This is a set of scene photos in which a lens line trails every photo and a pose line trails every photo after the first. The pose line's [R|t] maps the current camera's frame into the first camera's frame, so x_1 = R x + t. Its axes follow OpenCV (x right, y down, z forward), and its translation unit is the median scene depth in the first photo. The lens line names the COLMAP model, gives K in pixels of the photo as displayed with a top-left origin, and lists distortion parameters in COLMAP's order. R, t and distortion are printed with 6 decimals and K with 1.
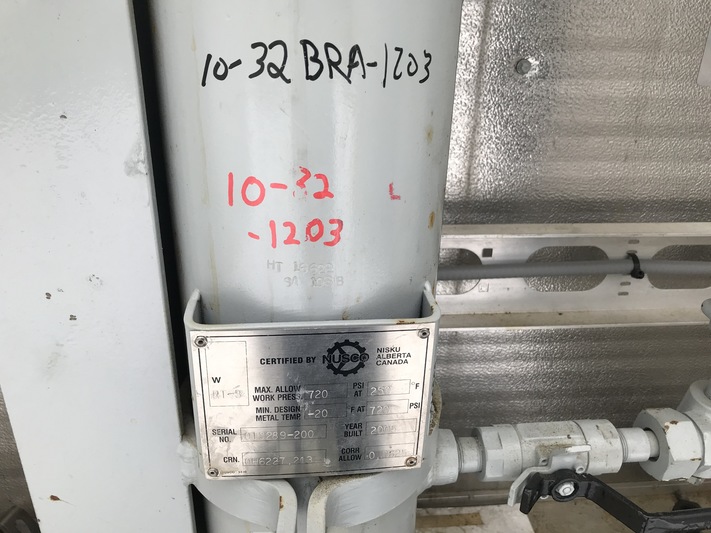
lens RADIAL K [[583.6, 0, 355.5], [0, 583.6, 266.5], [0, 0, 1]] dist [0.010086, -0.000774]
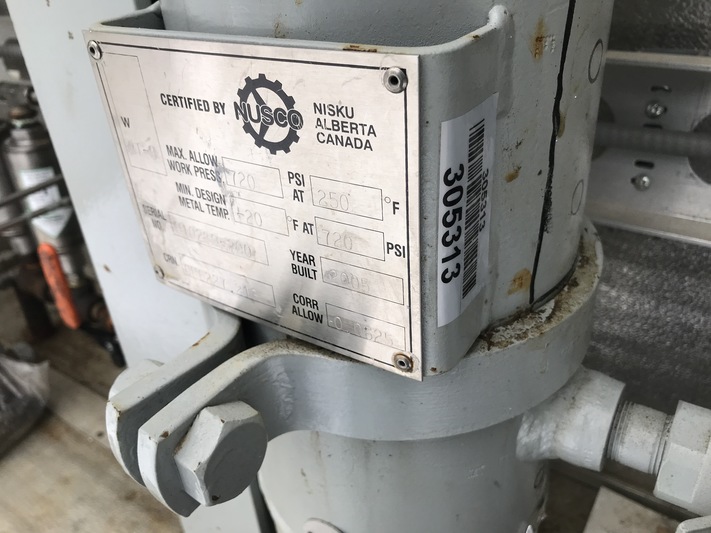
lens RADIAL K [[583.6, 0, 355.5], [0, 583.6, 266.5], [0, 0, 1]] dist [0.010086, -0.000774]
pose [[0.764214, 0.267674, -0.586795, 0.393856], [-0.189865, 0.962863, 0.191951, 0.170185], [0.616383, -0.035280, 0.786655, 0.611661]]
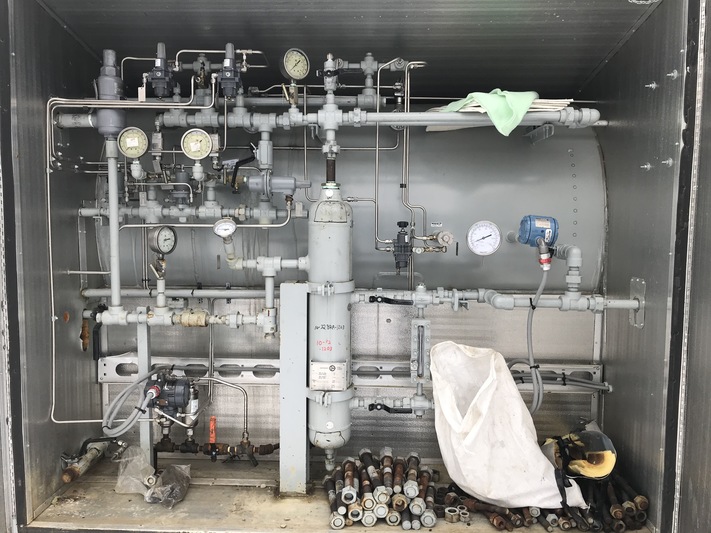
lens RADIAL K [[583.6, 0, 355.5], [0, 583.6, 266.5], [0, 0, 1]] dist [0.010086, -0.000774]
pose [[0.981577, -0.008279, -0.190886, 1.379895], [-0.063397, 0.928349, -0.366263, 1.355450], [0.180242, 0.371617, 0.910721, -4.947815]]
